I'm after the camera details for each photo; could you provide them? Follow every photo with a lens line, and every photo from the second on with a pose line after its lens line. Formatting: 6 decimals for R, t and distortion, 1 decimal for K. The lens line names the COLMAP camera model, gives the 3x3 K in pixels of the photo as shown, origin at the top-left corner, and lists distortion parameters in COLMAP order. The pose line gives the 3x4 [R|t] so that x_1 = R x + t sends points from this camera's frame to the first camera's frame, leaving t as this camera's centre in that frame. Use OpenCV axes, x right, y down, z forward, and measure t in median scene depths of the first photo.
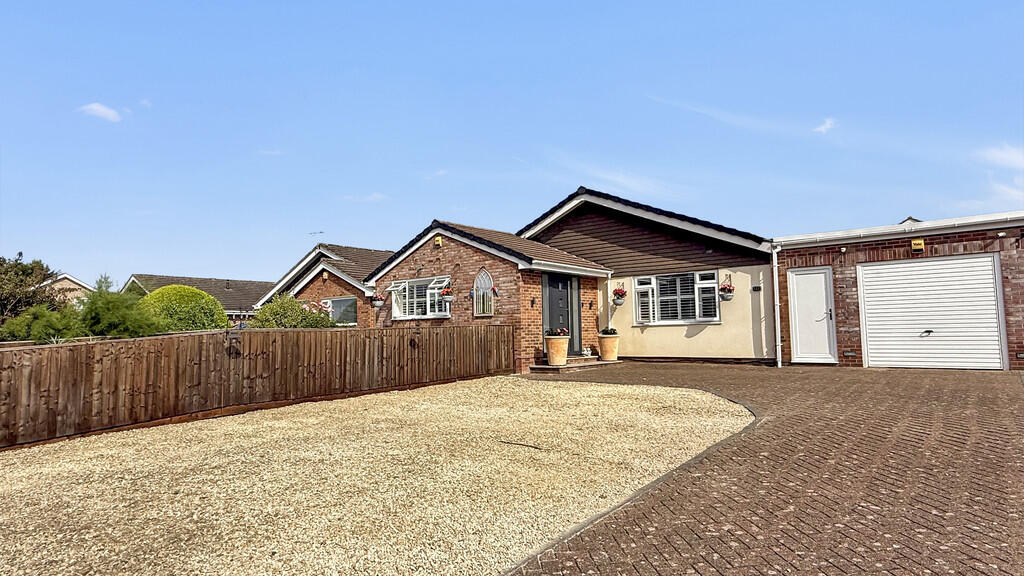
lens RADIAL K [[575.2, 0, 512.0], [0, 575.2, 288.0], [0, 0, 1]] dist [0.001716, 0.000241]
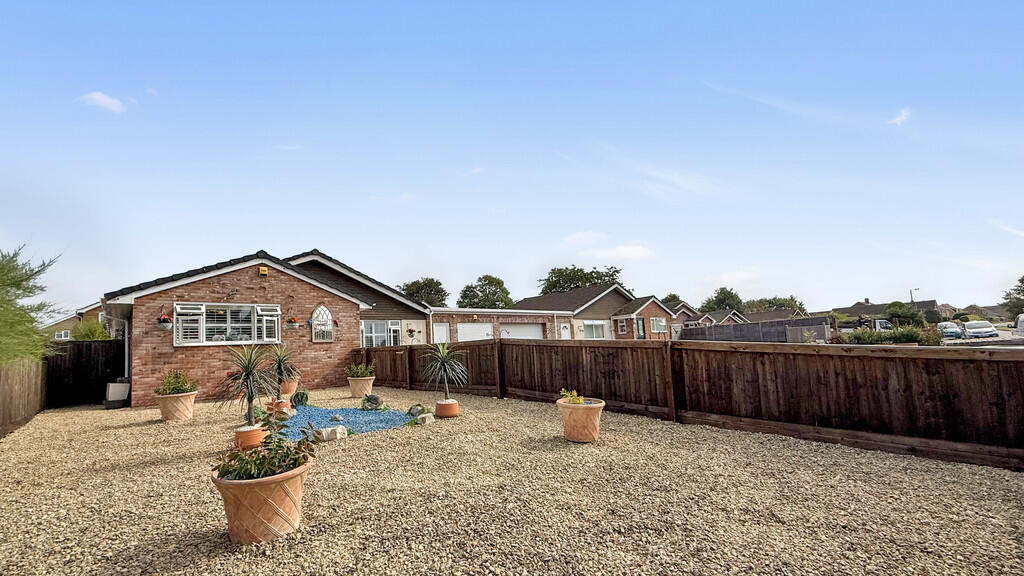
lens RADIAL K [[434.8, 0, 509.5], [0, 434.8, 320.5], [0, 0, 1]] dist [-0.001344, -0.000011]
pose [[0.106445, 0.079472, 0.991138, -0.904557], [-0.019115, 0.996780, -0.077872, 0.065404], [-0.994135, -0.010657, 0.107621, 0.489316]]
